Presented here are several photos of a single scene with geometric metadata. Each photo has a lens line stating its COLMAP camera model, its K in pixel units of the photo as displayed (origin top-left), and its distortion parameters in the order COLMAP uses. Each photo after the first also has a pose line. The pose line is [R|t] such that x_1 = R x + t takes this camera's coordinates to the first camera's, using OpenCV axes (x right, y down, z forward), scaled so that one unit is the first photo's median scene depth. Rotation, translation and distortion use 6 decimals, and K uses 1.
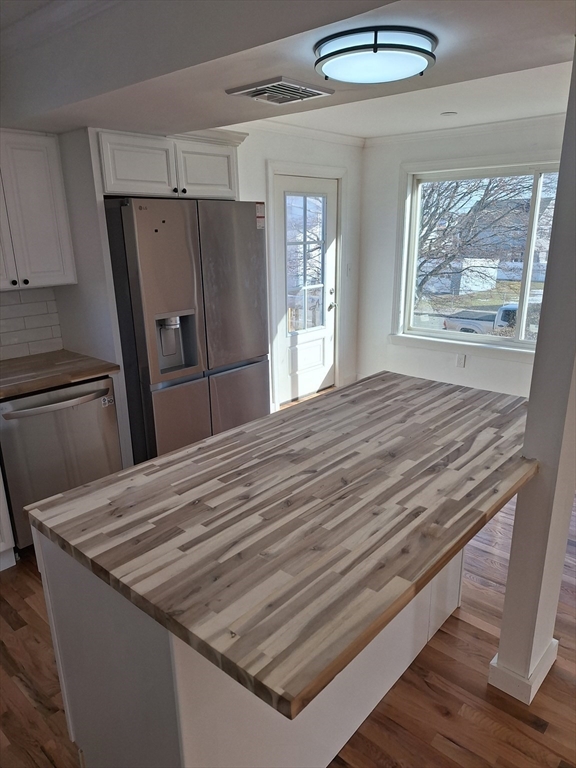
lens RADIAL K [[536.8, 0, 291.1], [0, 536.8, 389.4], [0, 0, 1]] dist [0.015500, -0.005647]
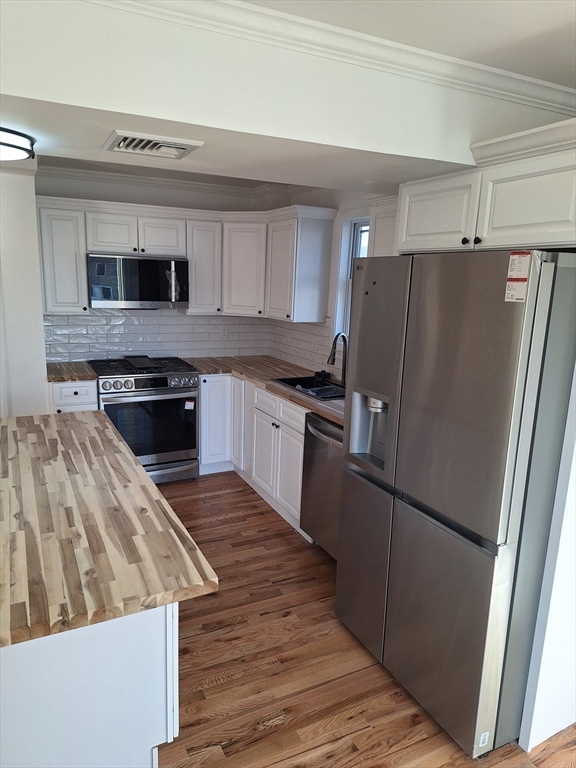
lens RADIAL K [[536.8, 0, 291.1], [0, 536.8, 389.4], [0, 0, 1]] dist [0.015500, -0.005647]
pose [[-0.364313, 0.186602, -0.912390, 0.589340], [-0.308272, 0.900323, 0.307225, -0.375855], [0.878775, 0.393190, -0.270475, 1.172806]]
